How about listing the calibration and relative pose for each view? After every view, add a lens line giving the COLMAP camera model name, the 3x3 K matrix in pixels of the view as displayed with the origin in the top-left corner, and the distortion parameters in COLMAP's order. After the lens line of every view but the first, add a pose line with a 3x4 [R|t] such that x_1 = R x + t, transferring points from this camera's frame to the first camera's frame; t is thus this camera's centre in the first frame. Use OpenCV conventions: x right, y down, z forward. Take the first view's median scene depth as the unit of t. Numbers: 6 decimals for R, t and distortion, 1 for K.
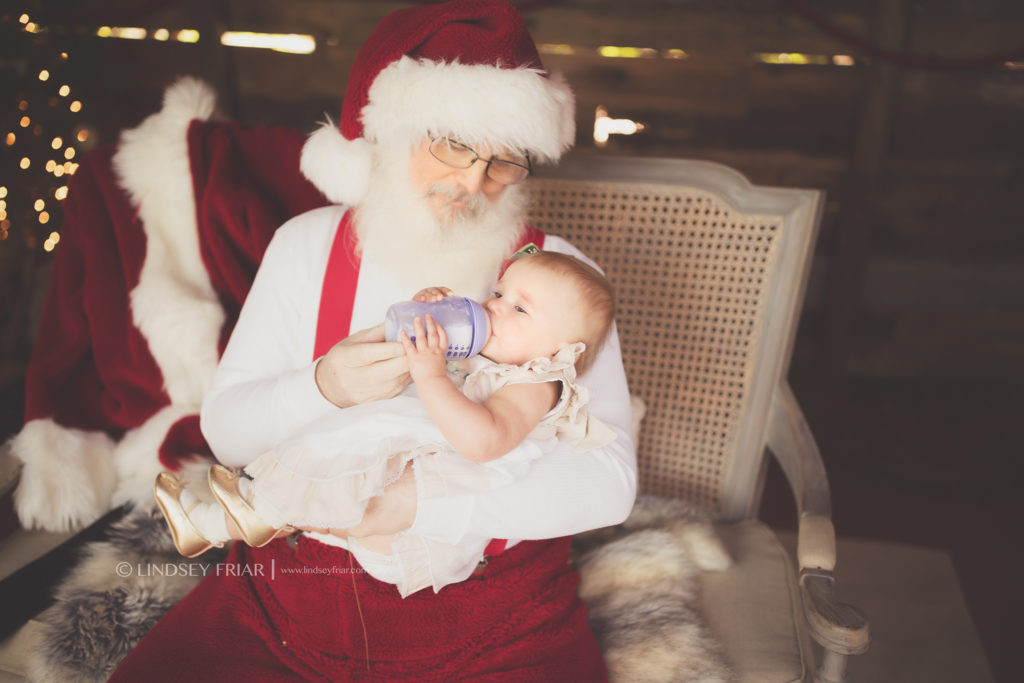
lens RADIAL K [[1089.2, 0, 479.0], [0, 1089.2, 370.1], [0, 0, 1]] dist [-0.010494, -0.004056]
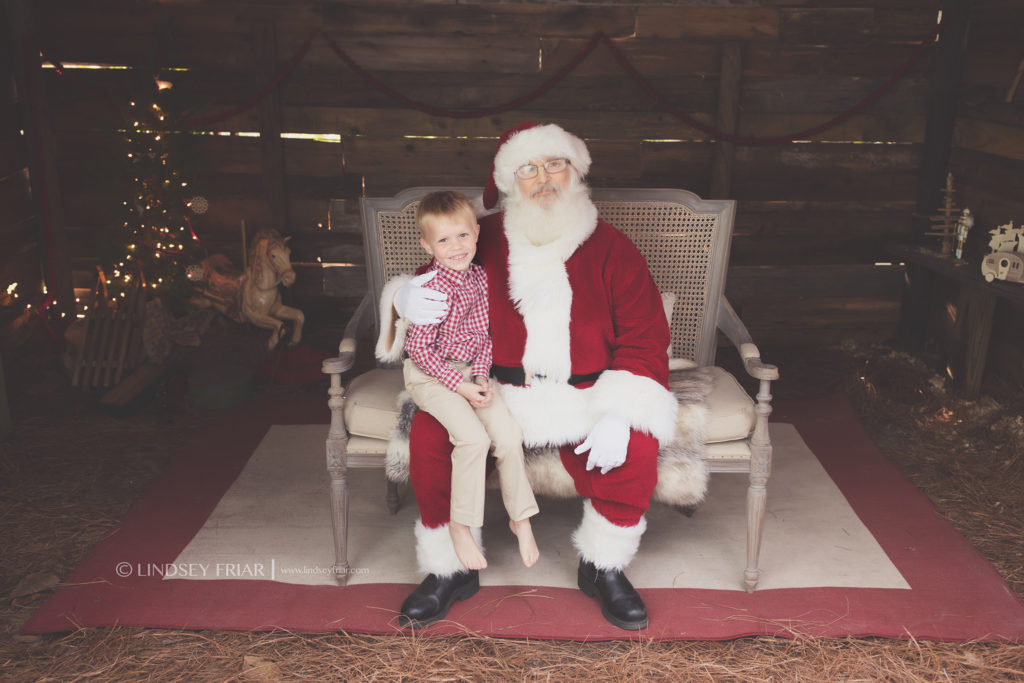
lens RADIAL K [[980.5, 0, 510.9], [0, 980.5, 340.9], [0, 0, 1]] dist [-0.010623, -0.011881]
pose [[0.983899, -0.055867, 0.169770, -0.416775], [0.069906, 0.994509, -0.077874, 0.206972], [-0.164487, 0.088488, 0.982402, -0.705811]]
